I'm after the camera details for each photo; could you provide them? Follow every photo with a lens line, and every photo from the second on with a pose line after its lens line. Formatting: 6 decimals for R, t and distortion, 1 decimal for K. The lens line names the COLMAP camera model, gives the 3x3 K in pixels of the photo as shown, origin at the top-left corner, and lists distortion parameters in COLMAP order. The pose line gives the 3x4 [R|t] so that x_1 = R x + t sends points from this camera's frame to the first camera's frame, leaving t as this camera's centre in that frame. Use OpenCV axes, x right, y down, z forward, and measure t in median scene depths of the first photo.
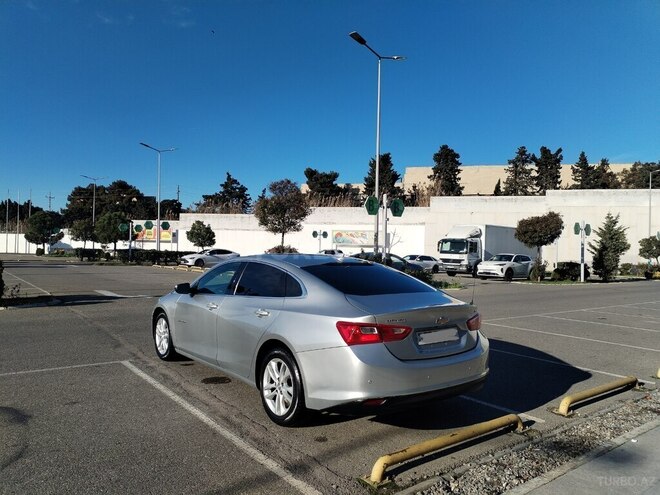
lens RADIAL K [[485.5, 0, 330.0], [0, 485.5, 247.5], [0, 0, 1]] dist [0.008388, -0.002744]
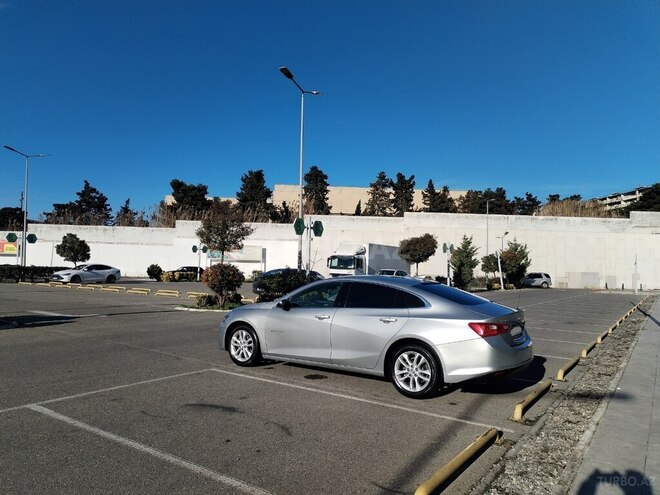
lens RADIAL K [[485.5, 0, 330.0], [0, 485.5, 247.5], [0, 0, 1]] dist [0.008388, -0.002744]
pose [[0.953813, 0.012244, 0.300153, -0.077802], [-0.003684, 0.999571, -0.029071, -0.003295], [-0.300380, 0.026623, 0.953448, -0.029214]]
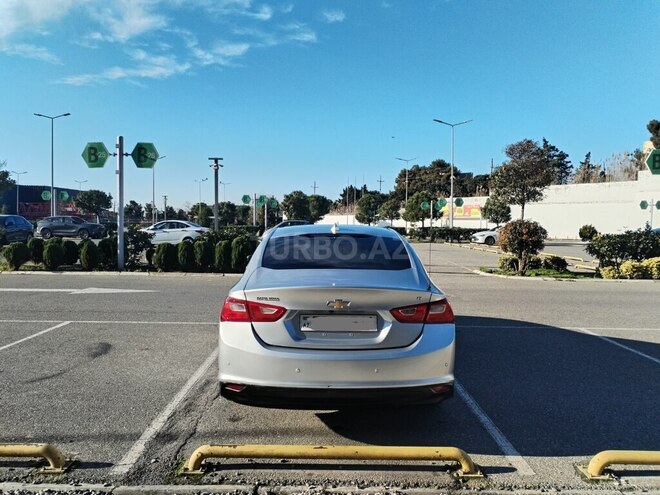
lens RADIAL K [[505.5, 0, 319.3], [0, 505.5, 247.7], [0, 0, 1]] dist [0.006319, 0.002040]
pose [[0.785947, 0.012849, -0.618160, 0.067194], [0.014275, 0.999140, 0.038918, 0.002526], [0.618129, -0.039412, 0.785088, 0.032446]]
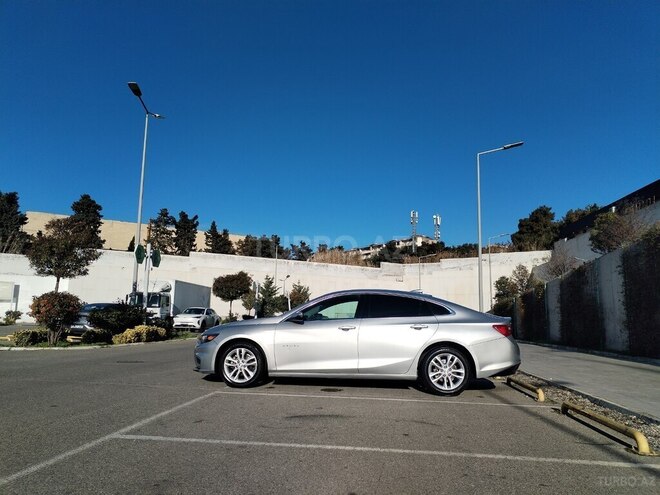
lens RADIAL K [[485.5, 0, 330.0], [0, 485.5, 247.5], [0, 0, 1]] dist [0.008388, -0.002744]
pose [[0.698261, 0.094336, 0.709600, -0.155473], [-0.008354, 0.992285, -0.123697, 0.008647], [-0.715794, 0.080445, 0.693662, 0.014547]]
